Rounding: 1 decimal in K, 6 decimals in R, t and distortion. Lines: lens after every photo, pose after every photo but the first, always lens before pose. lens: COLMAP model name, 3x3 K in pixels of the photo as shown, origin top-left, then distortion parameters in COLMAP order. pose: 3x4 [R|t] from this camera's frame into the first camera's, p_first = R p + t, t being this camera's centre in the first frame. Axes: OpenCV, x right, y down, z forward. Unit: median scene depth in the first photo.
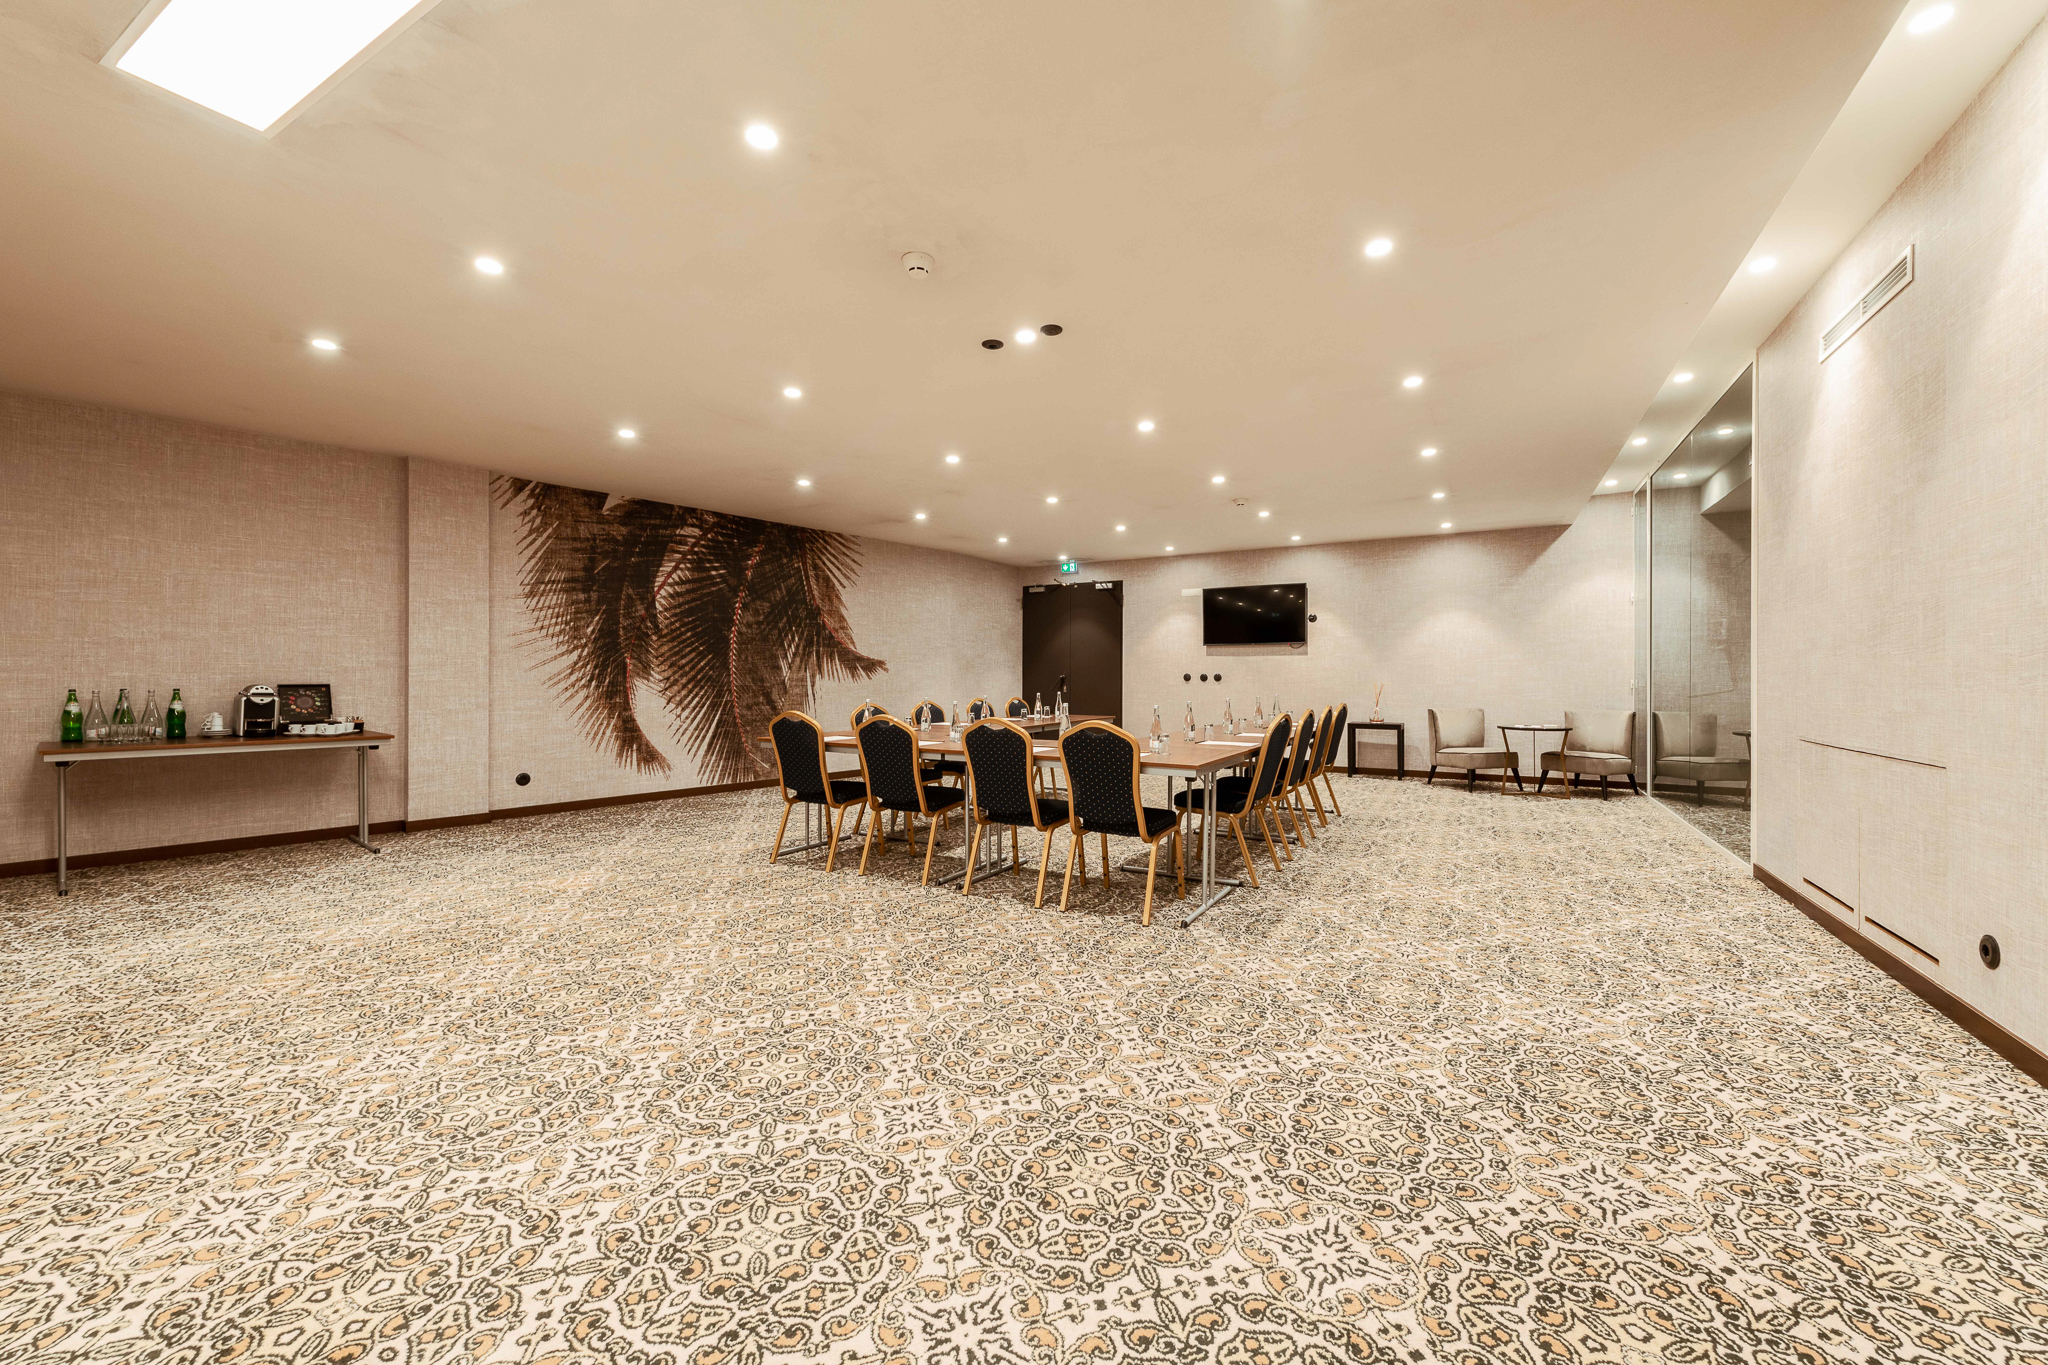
lens RADIAL K [[803.8, 0, 1034.9], [0, 803.8, 677.5], [0, 0, 1]] dist [0.053507, -0.048355]
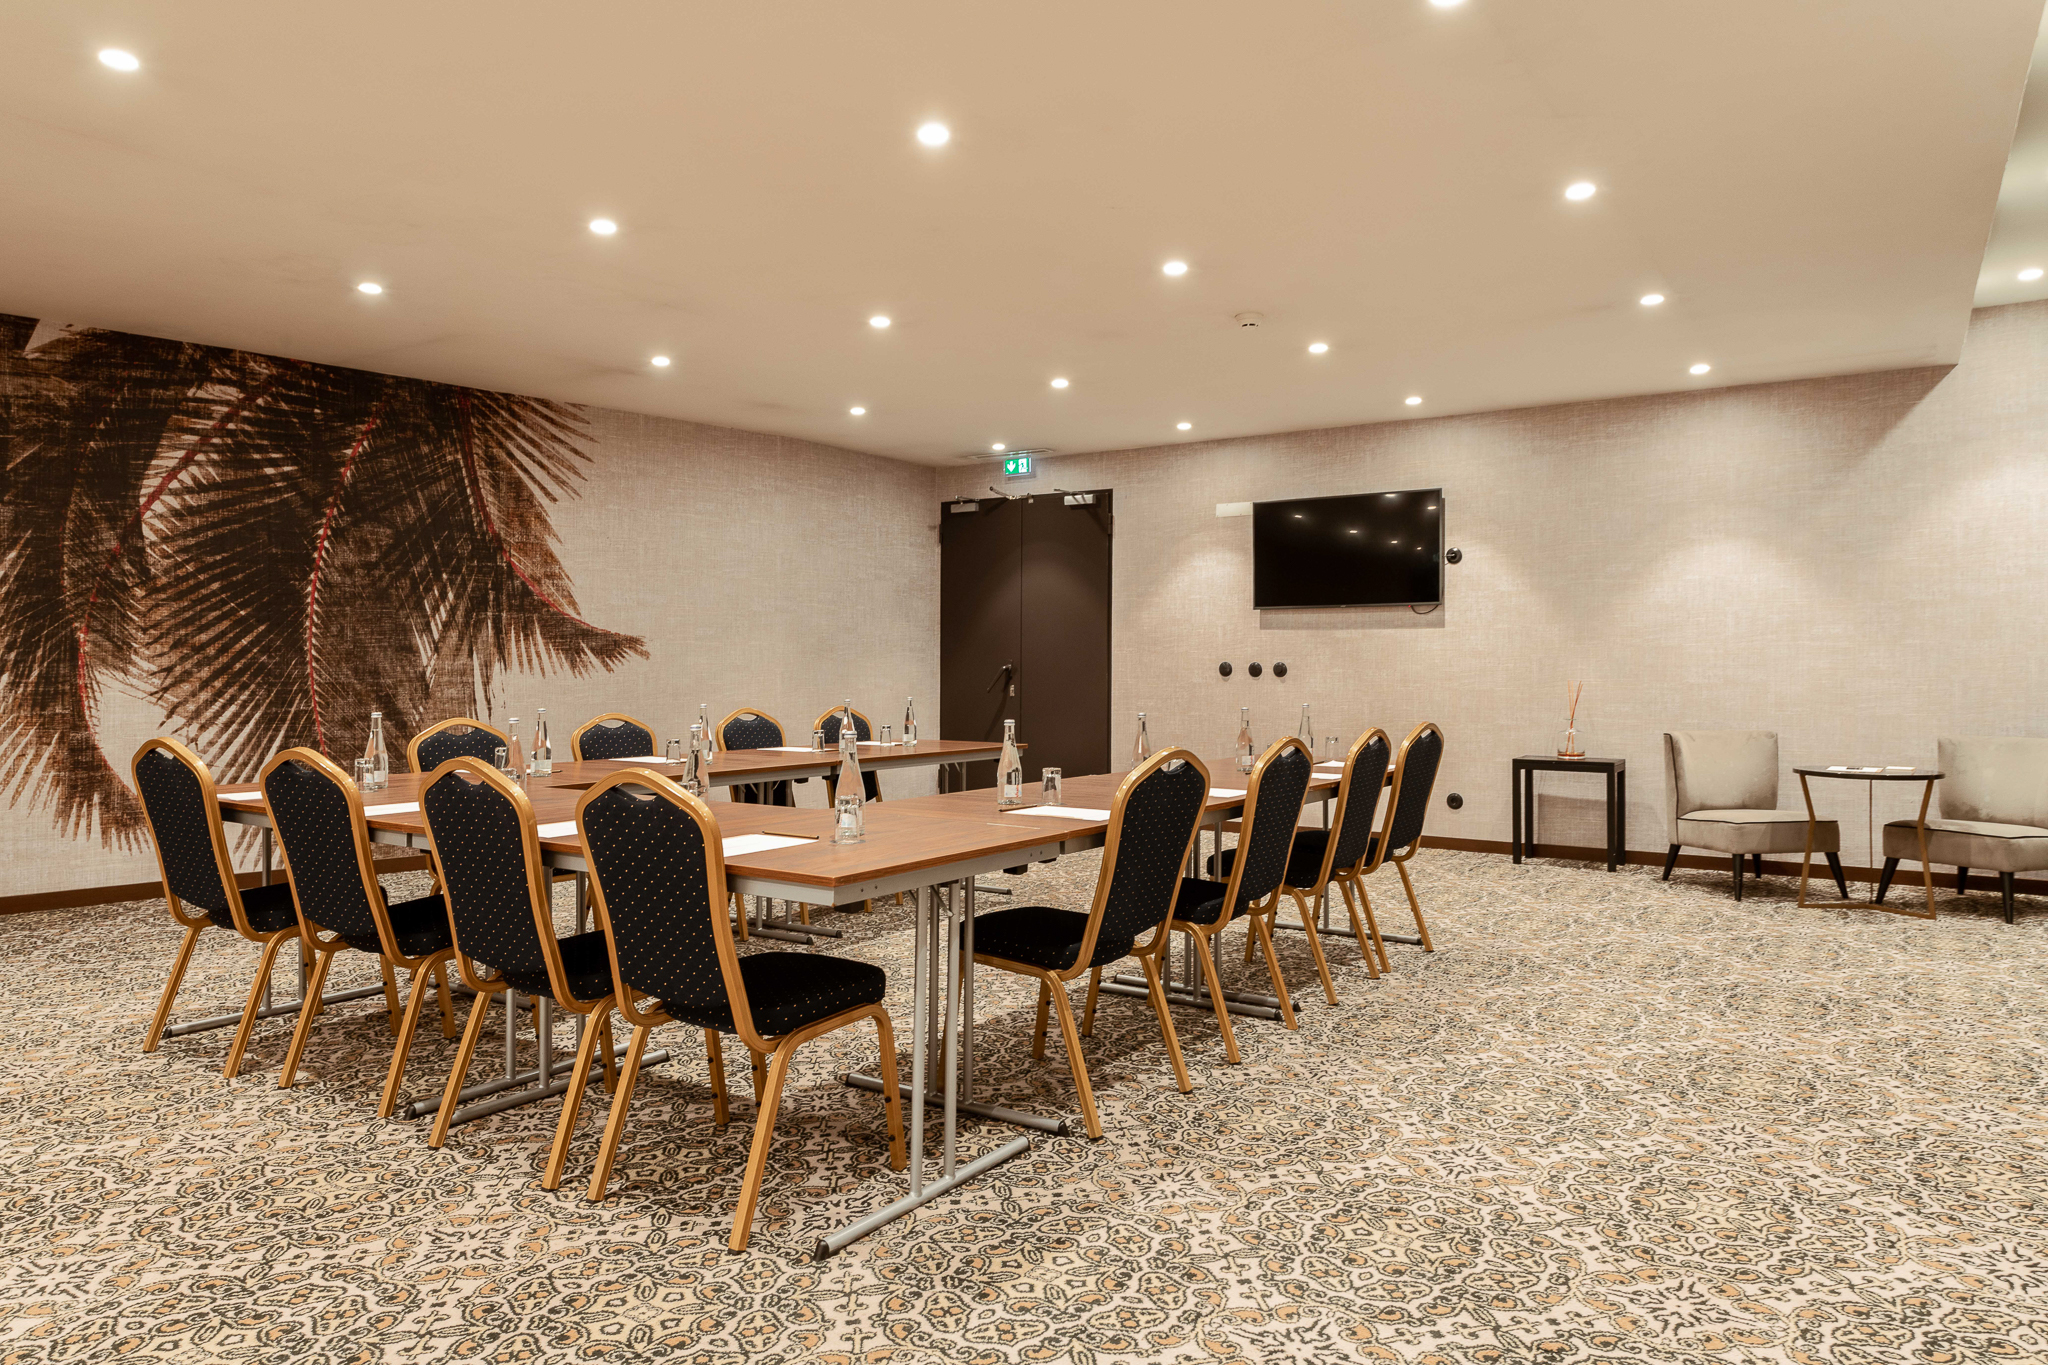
lens RADIAL K [[1320.8, 0, 1030.8], [0, 1320.8, 676.9], [0, 0, 1]] dist [0.020712, -0.014962]
pose [[0.997750, 0.002313, -0.067008, 0.155401], [-0.001943, 0.999983, 0.005586, 0.000331], [0.067020, -0.005443, 0.997737, 0.156682]]
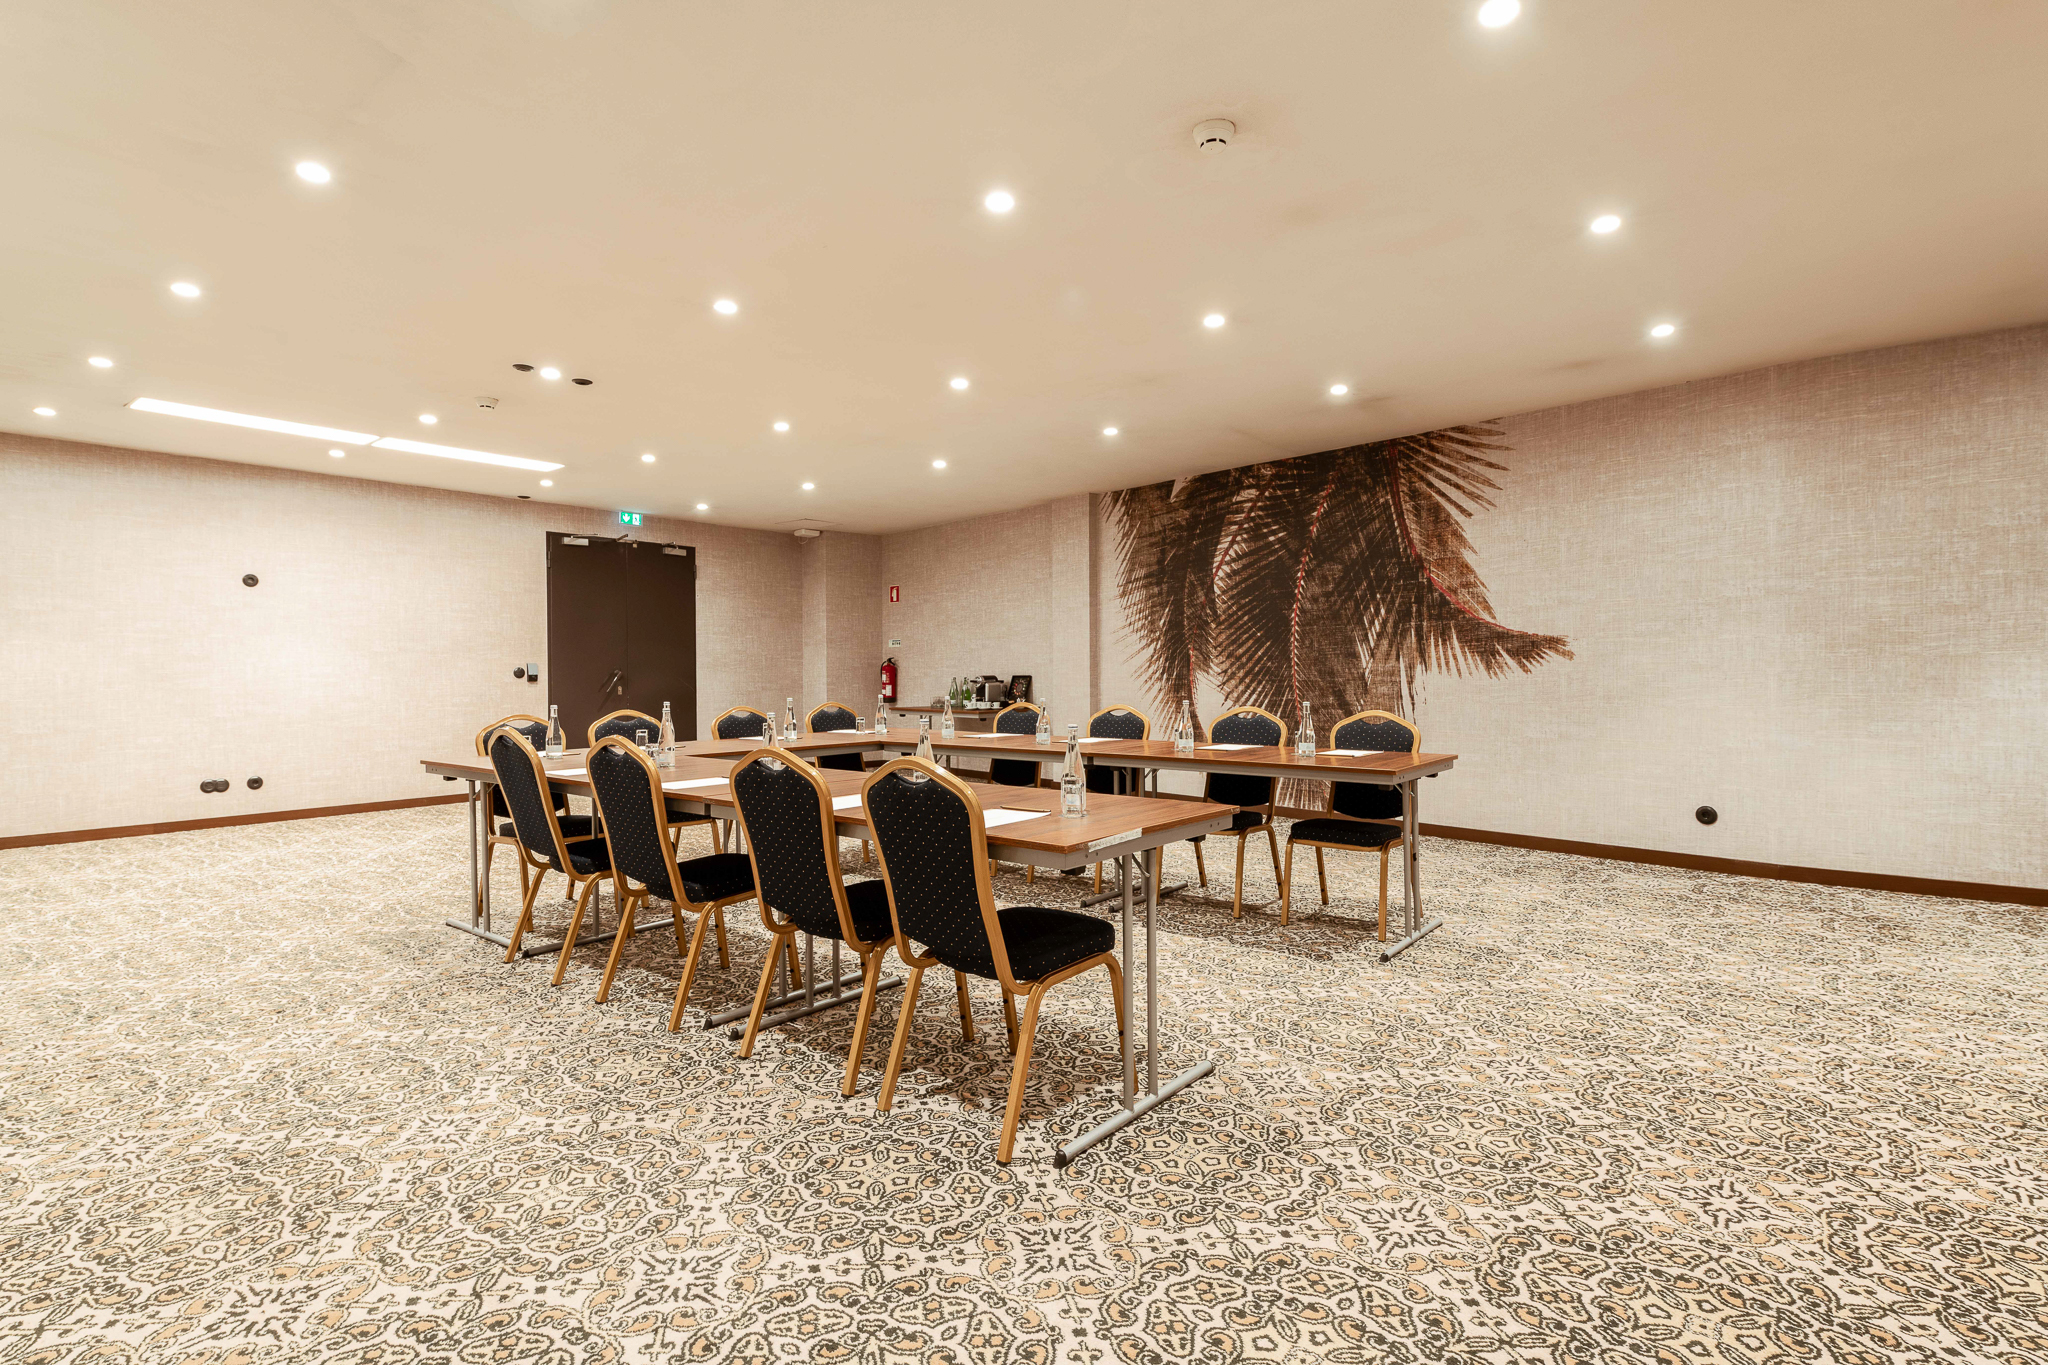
lens RADIAL K [[1021.9, 0, 1024.0], [0, 1021.9, 682.5], [0, 0, 1]] dist [0.000565, -0.000566]
pose [[-0.170756, 0.012949, -0.985228, 0.613805], [0.004313, 0.999914, 0.012395, -0.001069], [0.985304, -0.002133, -0.170797, 0.898016]]
